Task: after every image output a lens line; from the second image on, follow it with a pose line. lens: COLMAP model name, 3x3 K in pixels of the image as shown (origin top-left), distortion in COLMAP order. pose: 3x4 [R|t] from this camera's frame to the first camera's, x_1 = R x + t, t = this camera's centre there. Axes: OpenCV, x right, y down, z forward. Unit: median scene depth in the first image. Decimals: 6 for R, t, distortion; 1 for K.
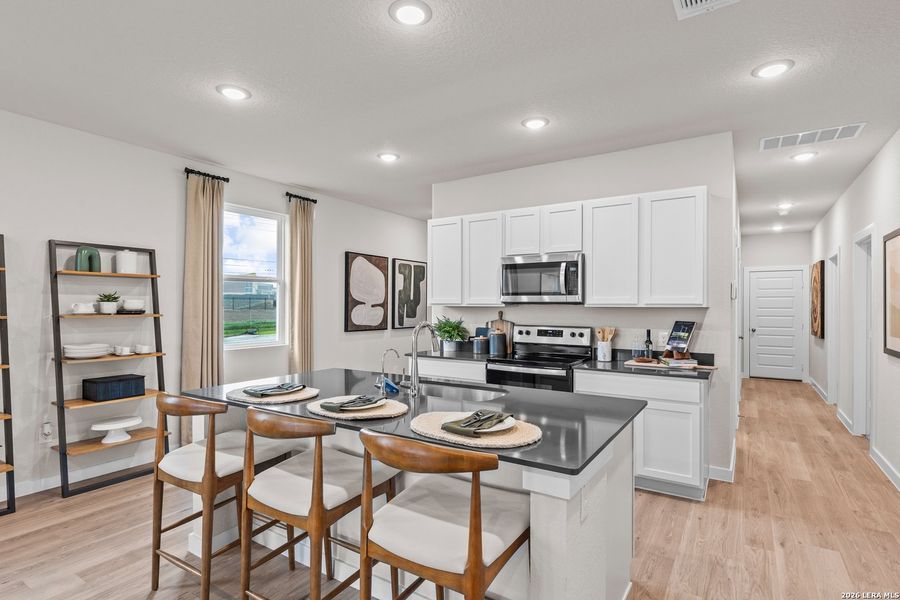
lens RADIAL K [[449.9, 0, 453.3], [0, 449.9, 302.5], [0, 0, 1]] dist [-0.000400, -0.000881]
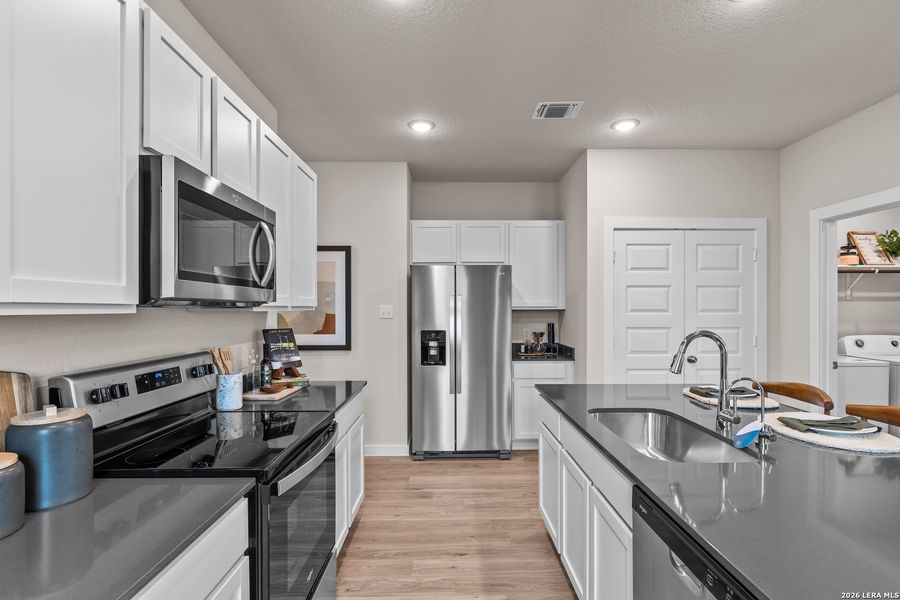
lens RADIAL K [[449.9, 0, 453.3], [0, 449.9, 302.5], [0, 0, 1]] dist [-0.000400, -0.000881]
pose [[-0.548434, 0.012881, 0.836094, -0.269655], [0.005845, 0.999916, -0.011570, 0.005918], [-0.836173, -0.001458, -0.548464, 1.024909]]
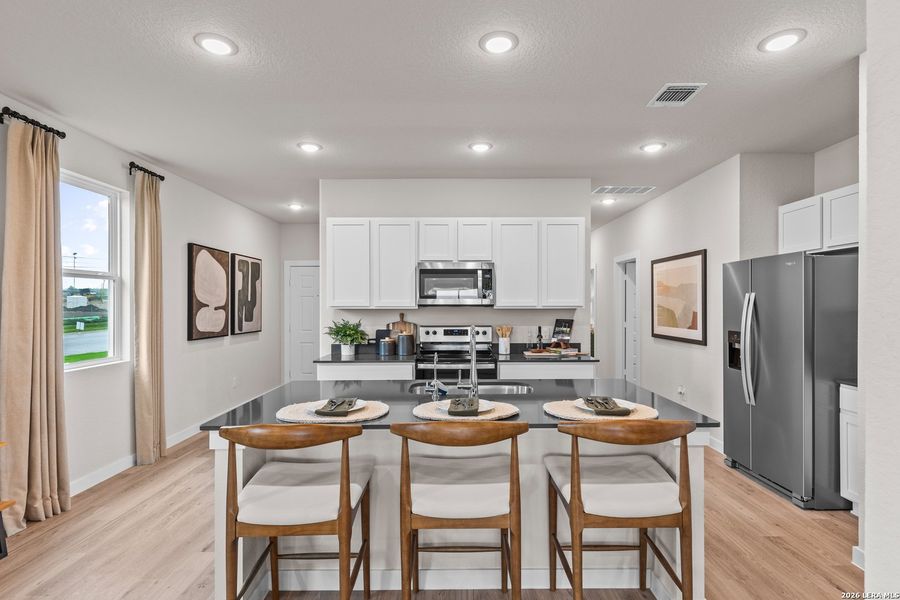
lens RADIAL K [[449.9, 0, 453.3], [0, 449.9, 302.5], [0, 0, 1]] dist [-0.000400, -0.000881]
pose [[0.839910, -0.002269, 0.542721, -0.402137], [0.001070, 0.999996, 0.002524, -0.008781], [-0.542725, -0.001540, 0.839909, 0.072043]]
